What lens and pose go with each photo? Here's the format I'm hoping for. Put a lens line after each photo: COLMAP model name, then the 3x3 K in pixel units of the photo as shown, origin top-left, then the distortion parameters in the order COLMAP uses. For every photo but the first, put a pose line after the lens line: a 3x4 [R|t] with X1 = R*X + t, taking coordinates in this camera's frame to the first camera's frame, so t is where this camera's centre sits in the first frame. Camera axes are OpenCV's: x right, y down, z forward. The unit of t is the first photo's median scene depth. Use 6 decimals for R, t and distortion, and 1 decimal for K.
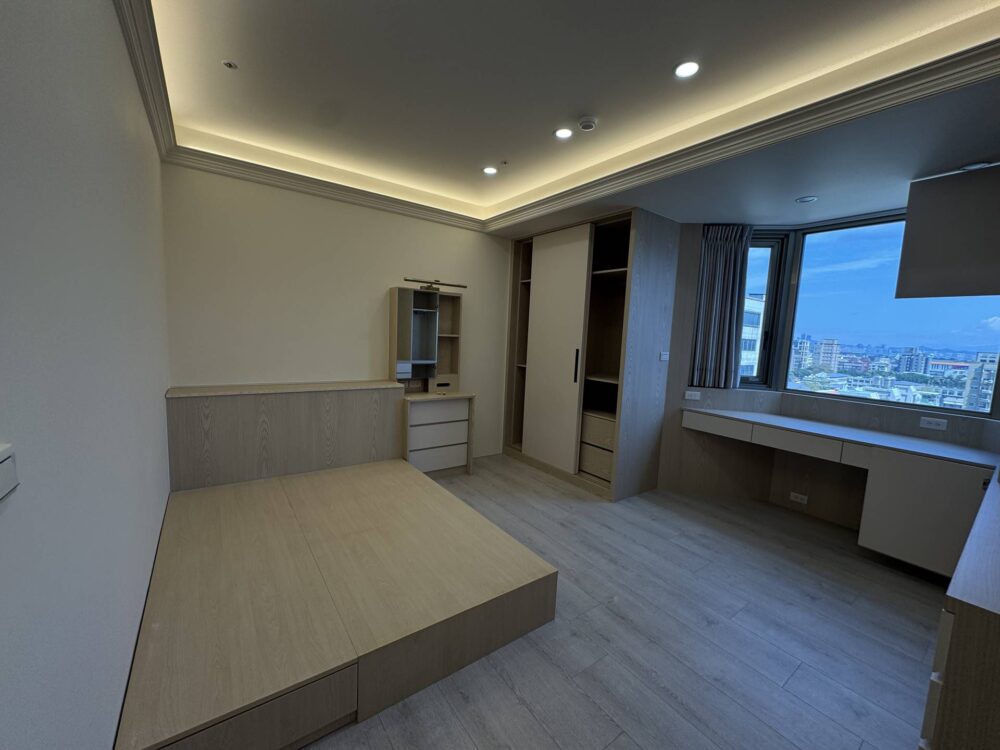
lens RADIAL K [[398.2, 0, 497.6], [0, 398.2, 375.5], [0, 0, 1]] dist [-0.003079, 0.000548]
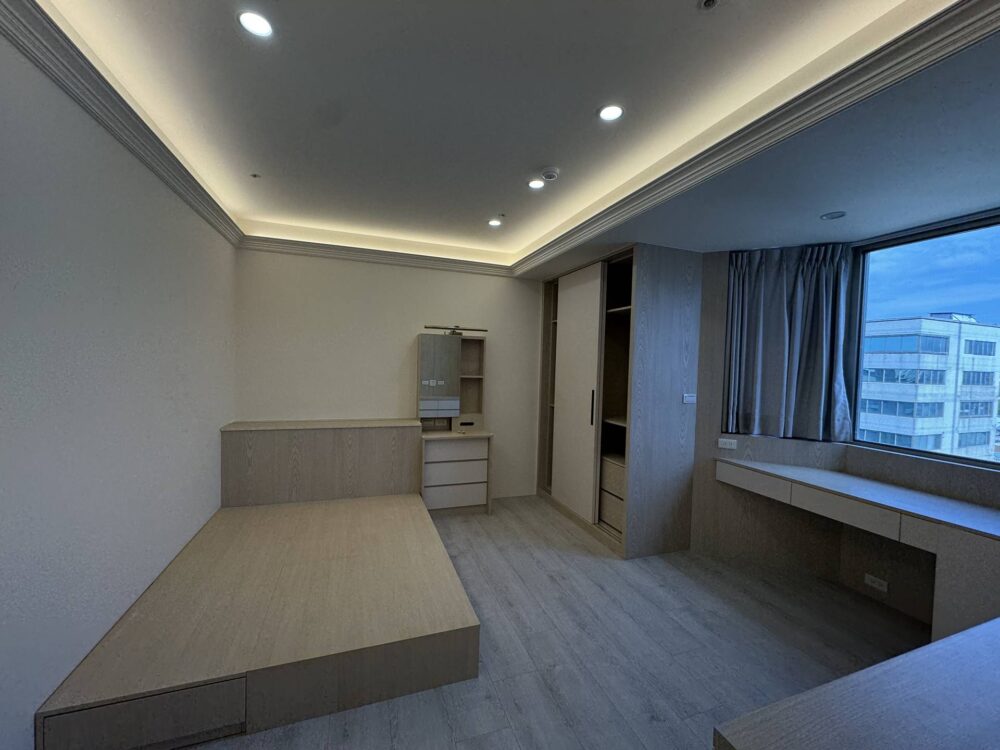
lens RADIAL K [[398.2, 0, 498.4], [0, 398.2, 375.3], [0, 0, 1]] dist [-0.003079, 0.000548]
pose [[0.960456, -0.009126, -0.278283, 0.279960], [-0.014814, 0.996372, -0.083803, -0.020476], [0.278038, 0.084612, 0.956836, 0.019308]]
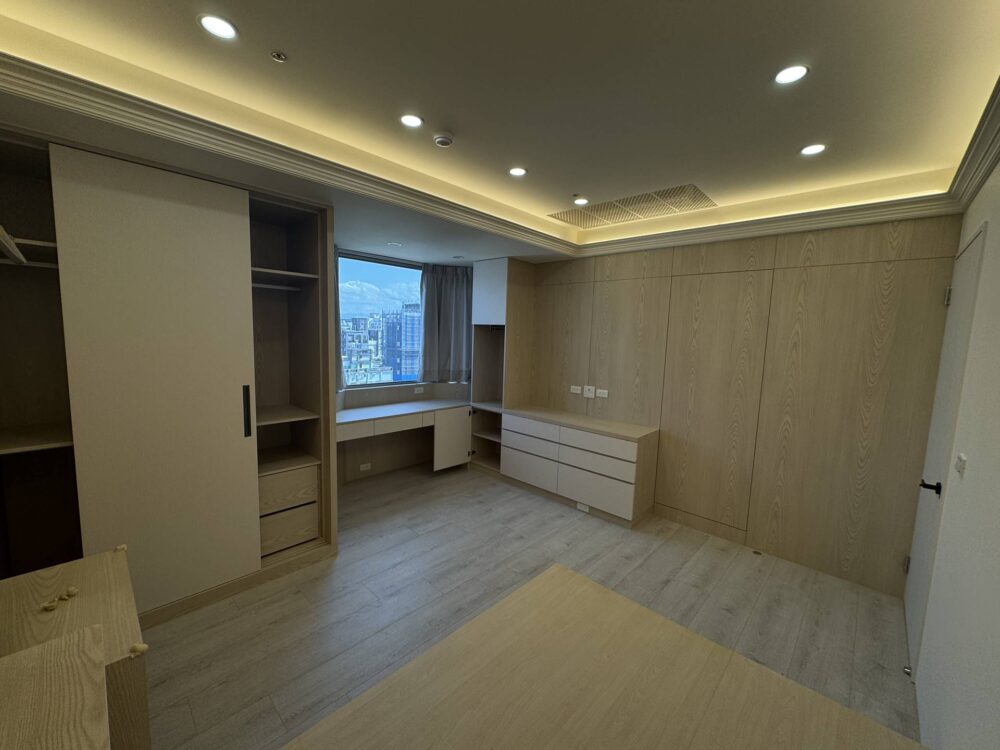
lens RADIAL K [[398.2, 0, 499.6], [0, 398.2, 374.2], [0, 0, 1]] dist [-0.003079, 0.000548]
pose [[-0.184602, -0.153914, 0.970687, -0.560199], [0.060139, 0.984042, 0.167468, -0.188579], [-0.980972, 0.089291, -0.172399, 0.799326]]
